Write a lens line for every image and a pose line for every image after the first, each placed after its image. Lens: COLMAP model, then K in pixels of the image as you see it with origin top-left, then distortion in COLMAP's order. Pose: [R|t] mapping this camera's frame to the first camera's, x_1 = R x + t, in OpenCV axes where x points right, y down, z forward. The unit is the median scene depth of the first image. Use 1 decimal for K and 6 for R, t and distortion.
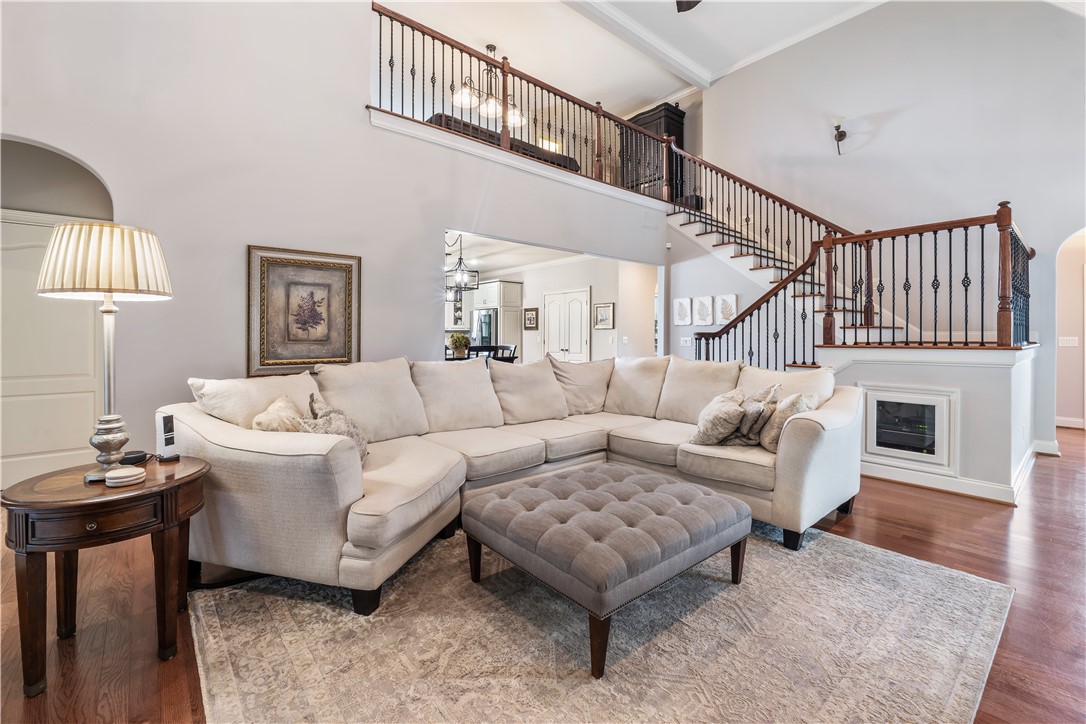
lens RADIAL K [[465.4, 0, 541.7], [0, 465.4, 336.4], [0, 0, 1]] dist [-0.002282, -0.000354]
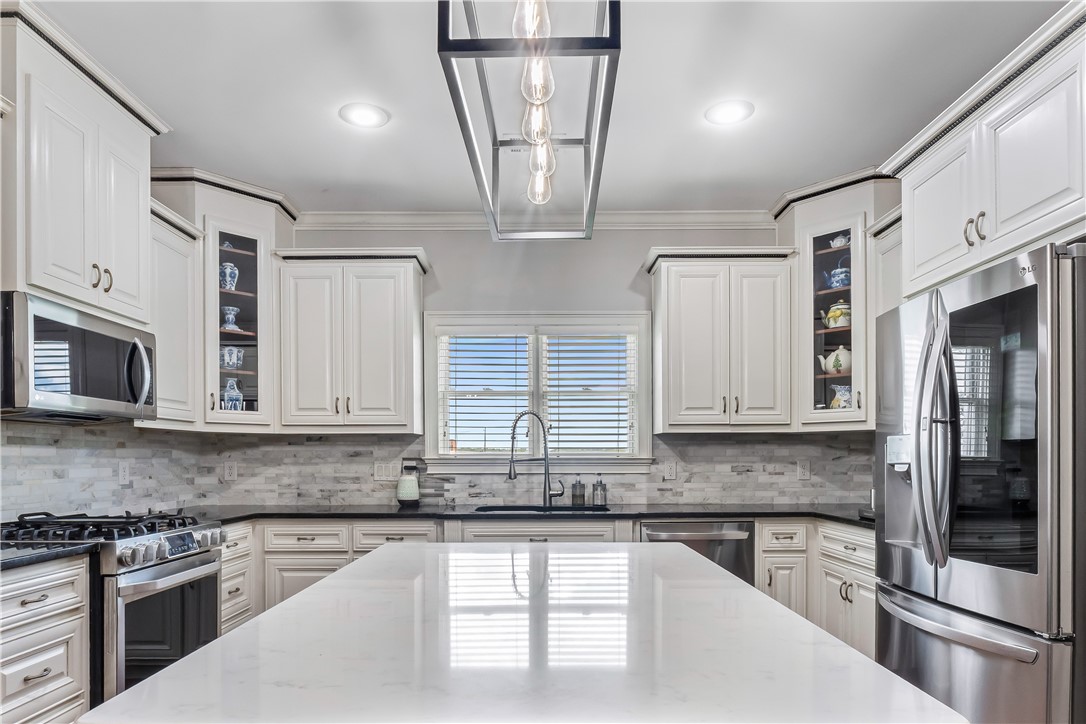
lens RADIAL K [[648.1, 0, 538.9], [0, 648.1, 463.3], [0, 0, 1]] dist [-0.001090, -0.001636]
pose [[0.763164, -0.000028, -0.646205, -0.085071], [0.003322, 0.999987, 0.003879, 0.000537], [0.646196, -0.005107, 0.763154, 0.666911]]
